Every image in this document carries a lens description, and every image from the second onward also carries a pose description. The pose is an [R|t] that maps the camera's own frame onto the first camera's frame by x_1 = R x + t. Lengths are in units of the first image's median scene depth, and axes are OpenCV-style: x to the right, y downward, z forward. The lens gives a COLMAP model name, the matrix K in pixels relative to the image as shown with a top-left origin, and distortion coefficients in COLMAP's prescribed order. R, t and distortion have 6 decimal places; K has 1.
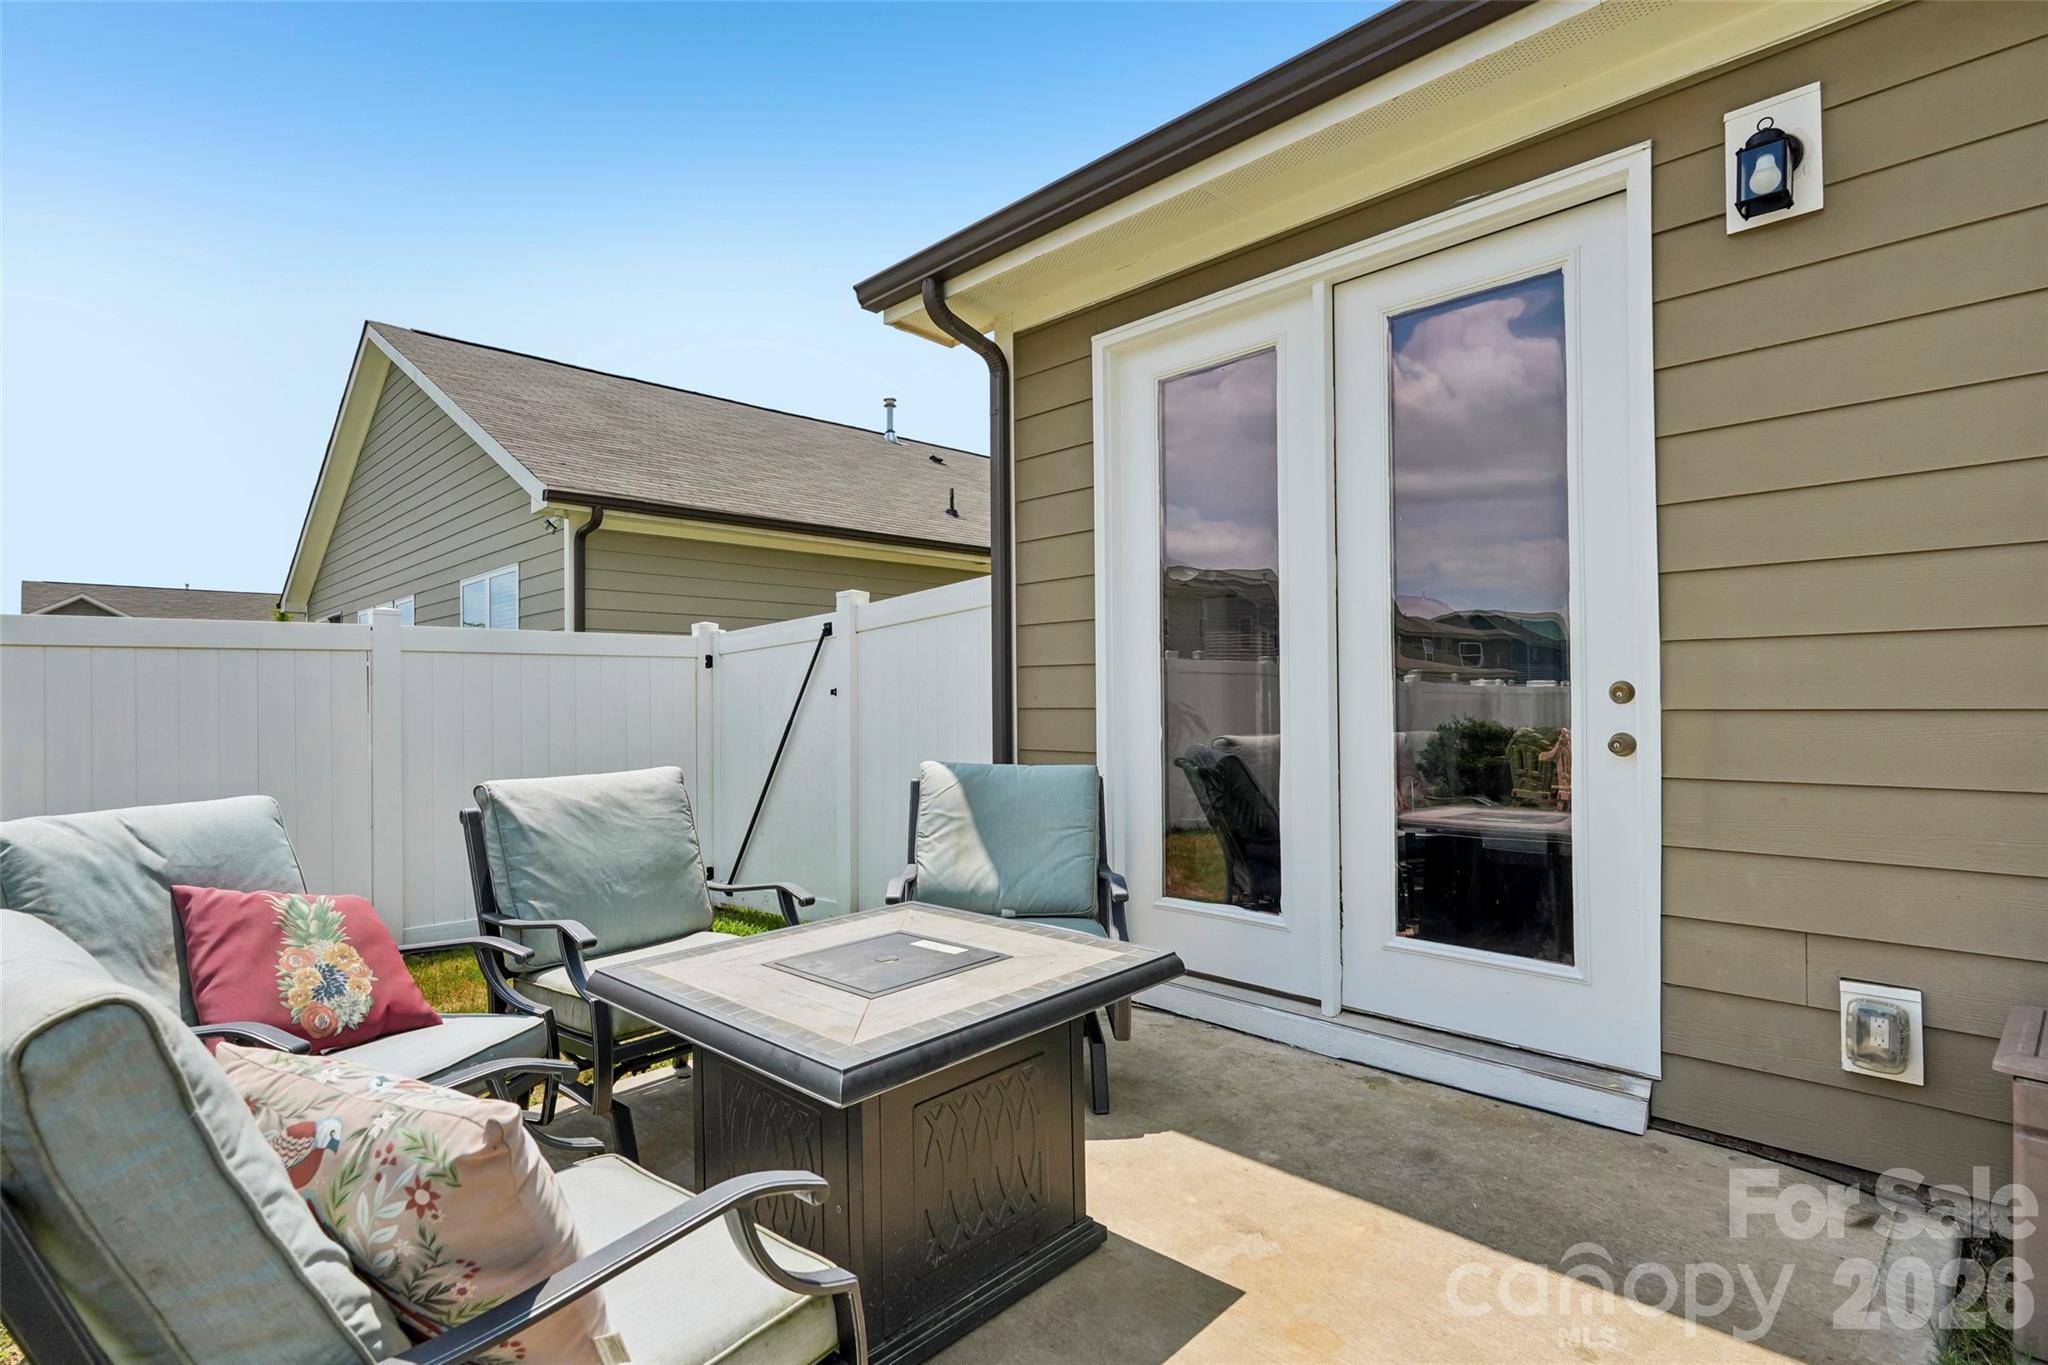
lens RADIAL K [[1018.5, 0, 1026.6], [0, 1018.5, 685.8], [0, 0, 1]] dist [0.001749, 0.002324]
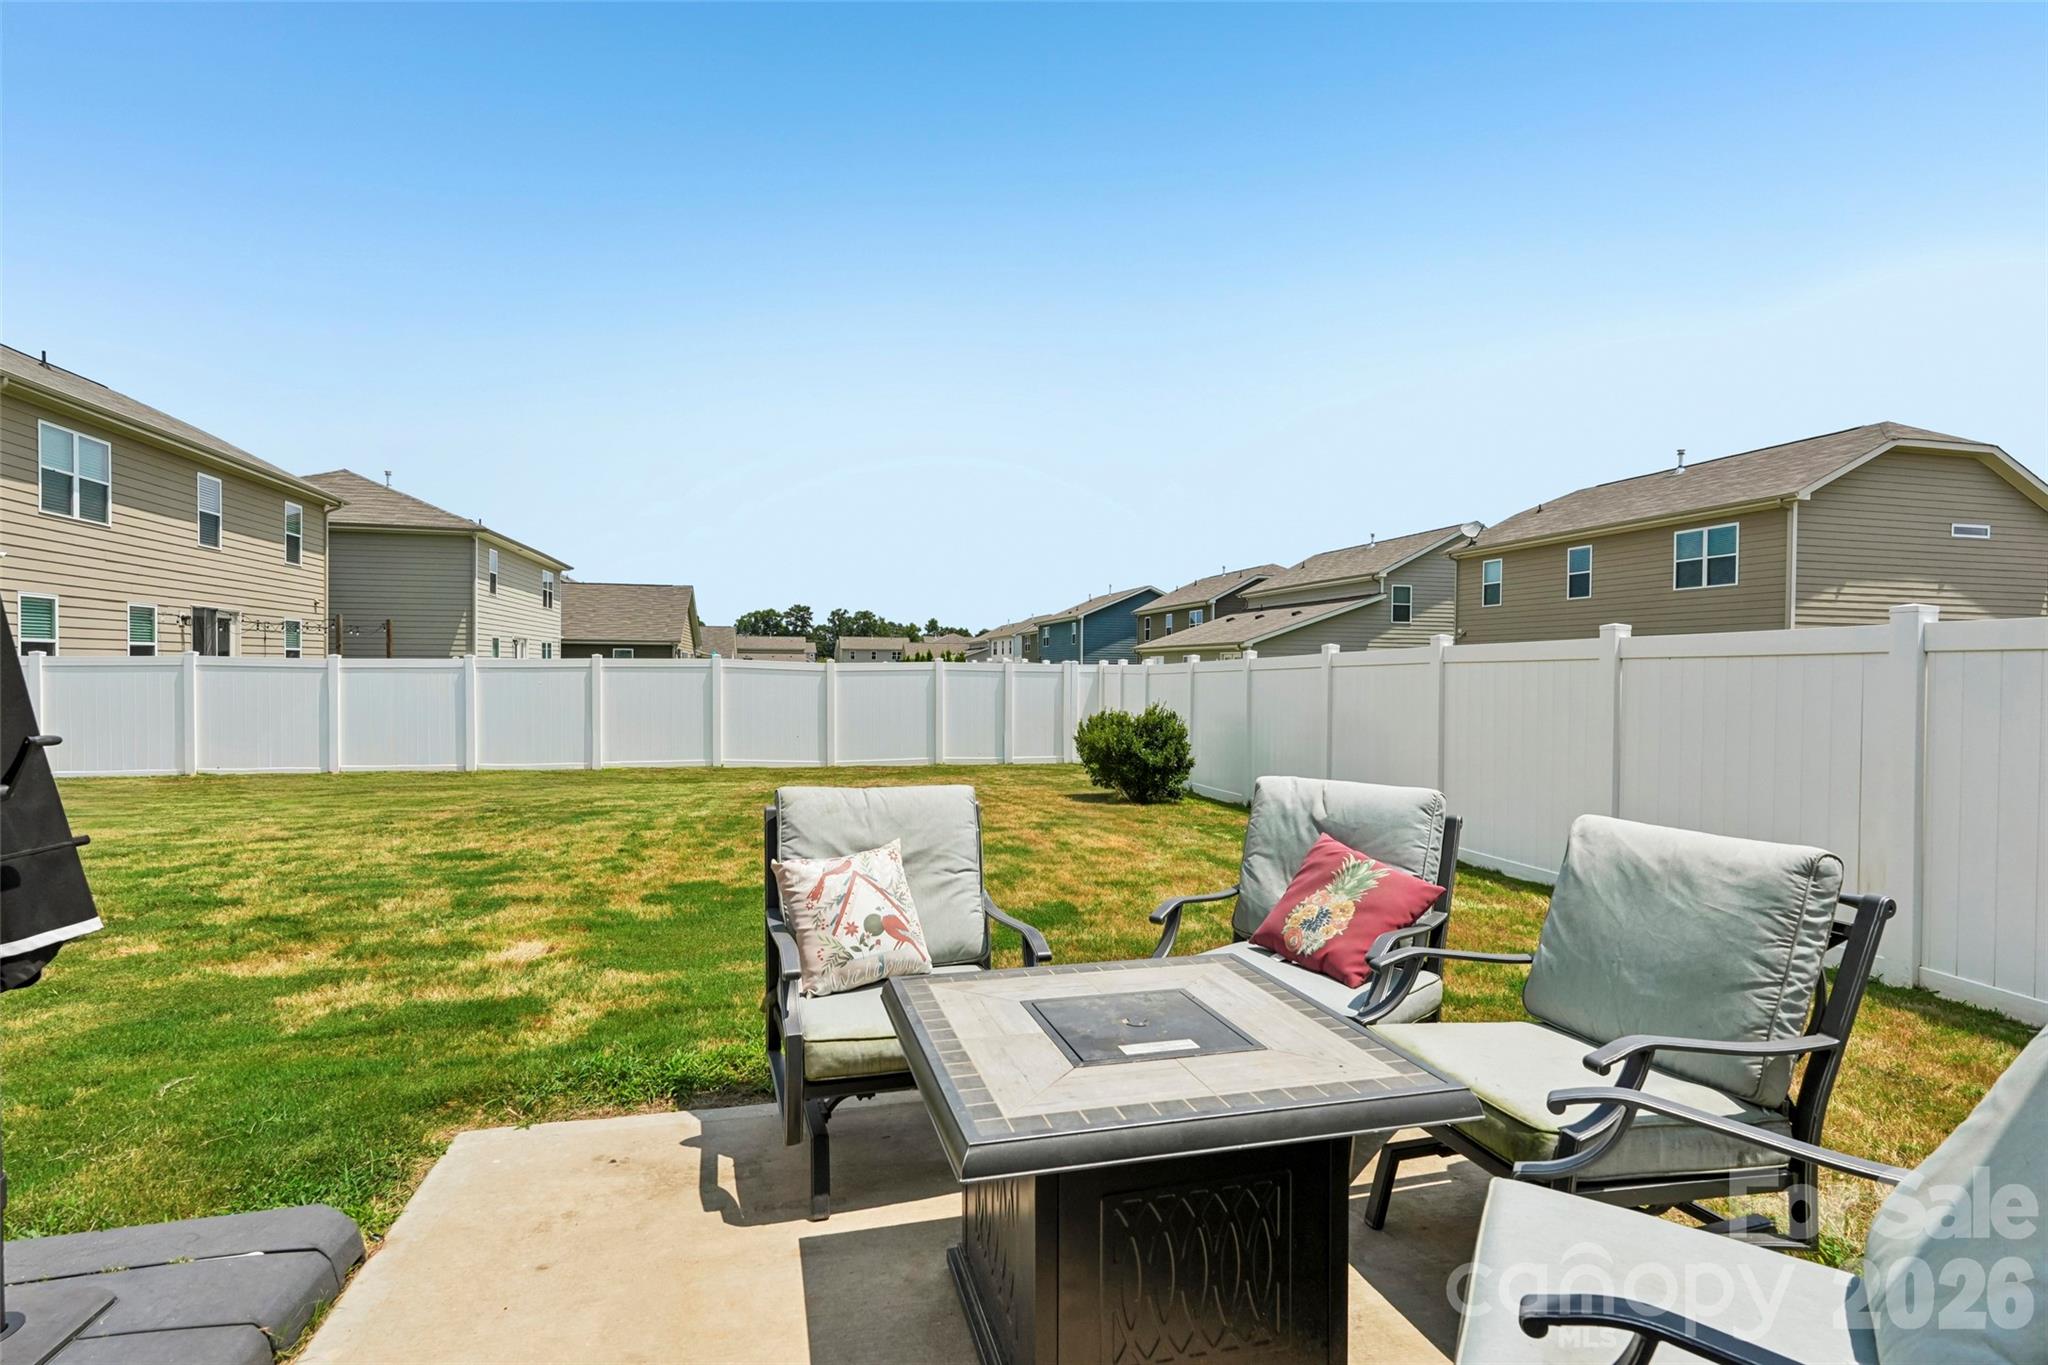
lens RADIAL K [[1018.5, 0, 1039.0], [0, 1018.5, 683.0], [0, 0, 1]] dist [0.001749, 0.002324]
pose [[-0.526178, 0.015276, -0.850237, 0.288628], [0.006630, 0.999882, 0.013861, -0.023735], [0.850349, 0.001656, -0.526217, 0.580966]]
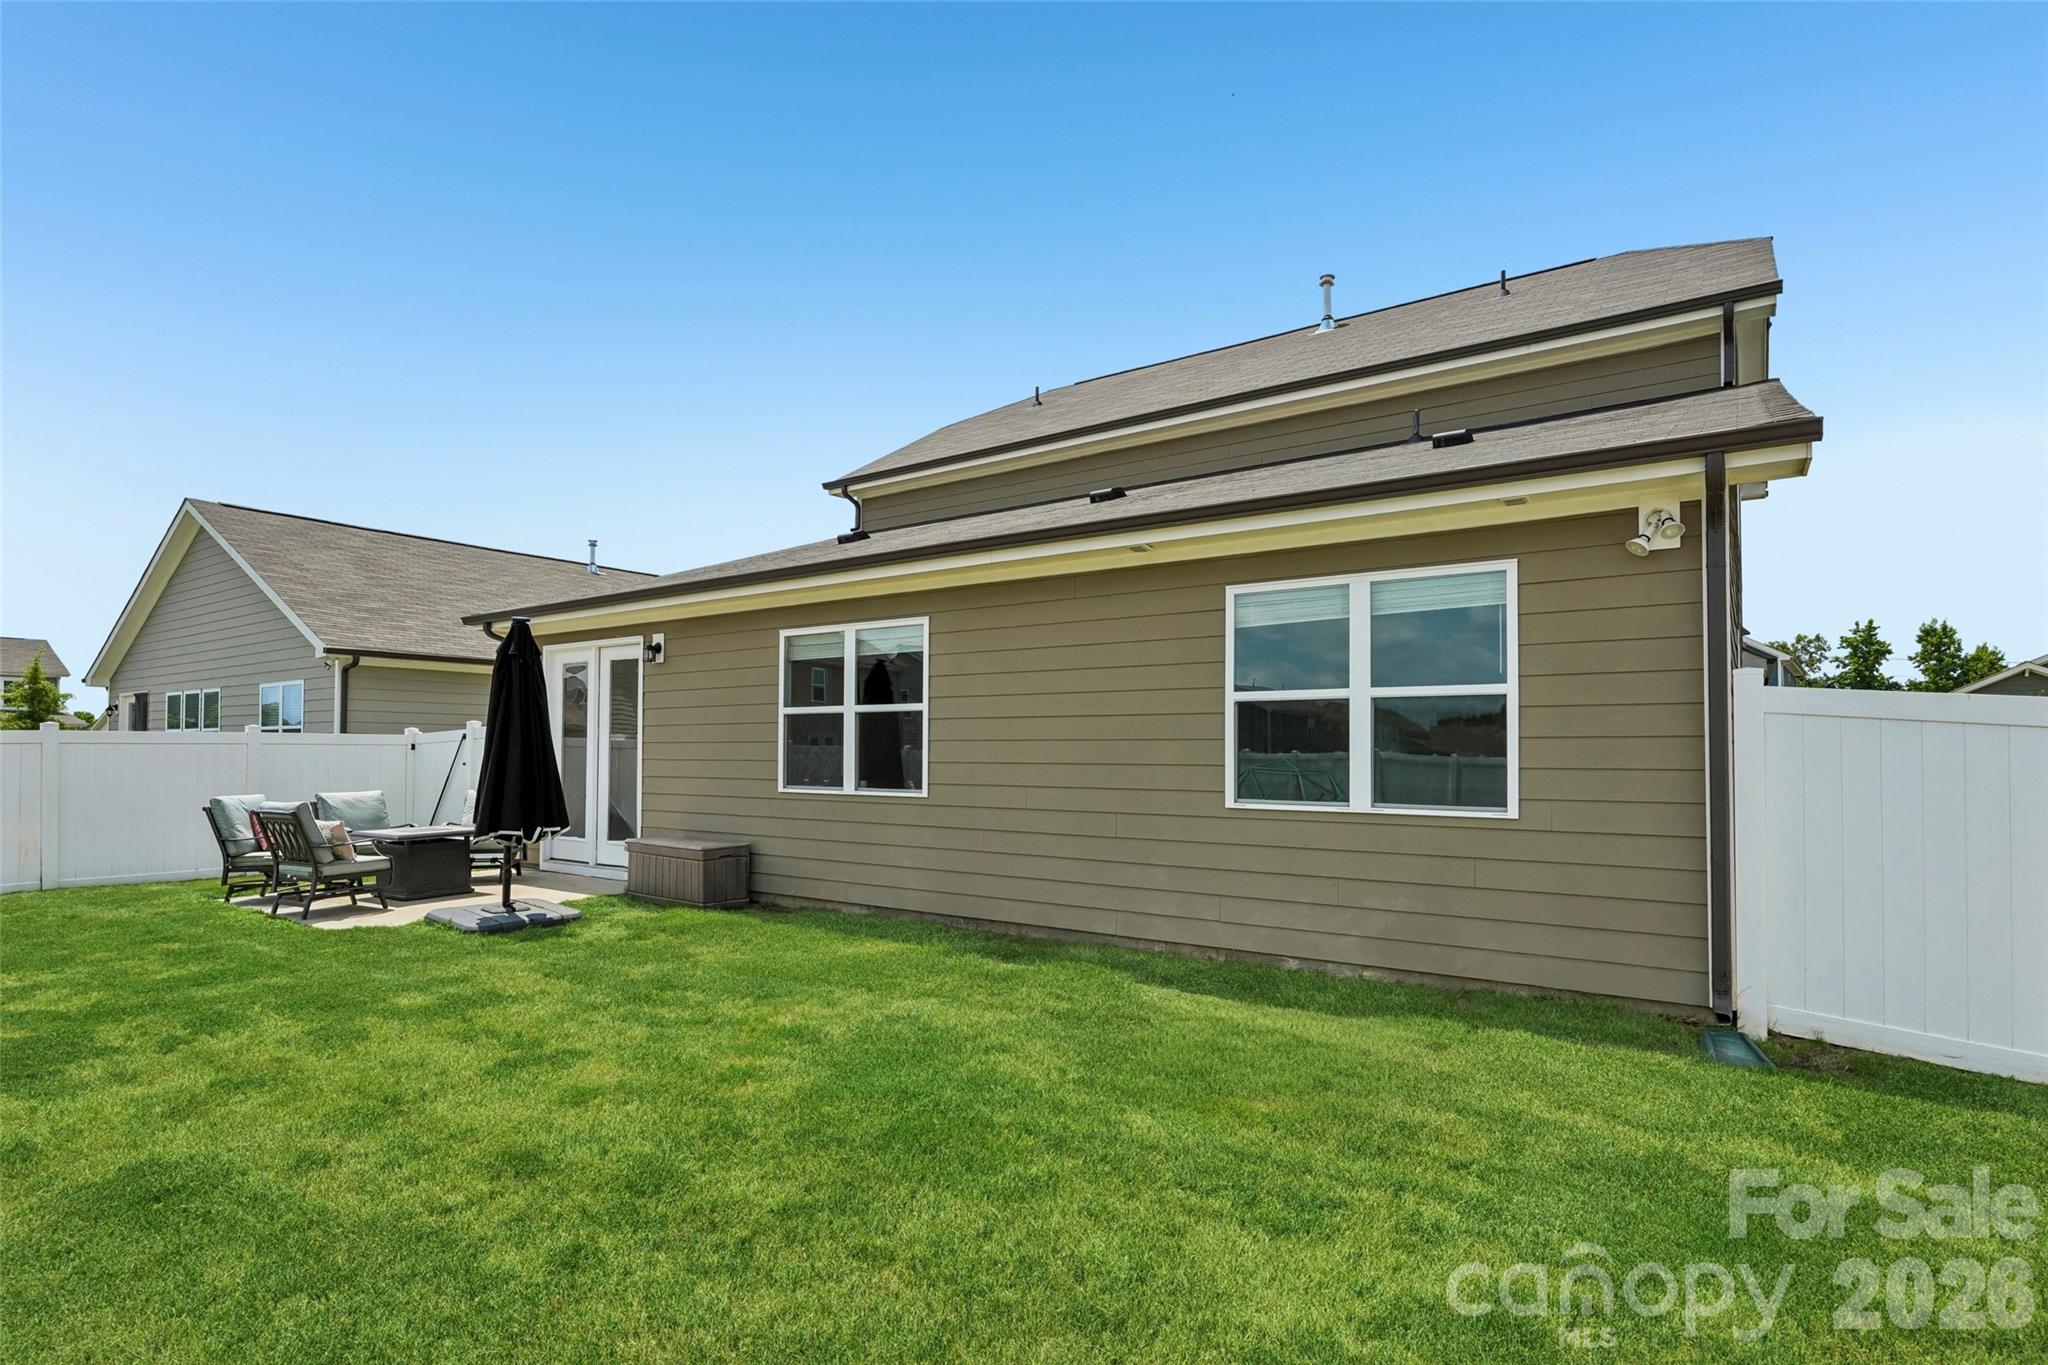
lens RADIAL K [[1018.5, 0, 1017.3], [0, 1018.5, 733.3], [0, 0, 1]] dist [0.001749, 0.002324]
pose [[0.983931, 0.016965, 0.177741, 0.651411], [-0.015705, 0.999841, -0.008494, -0.064646], [-0.177857, 0.005566, 0.984041, -1.556296]]
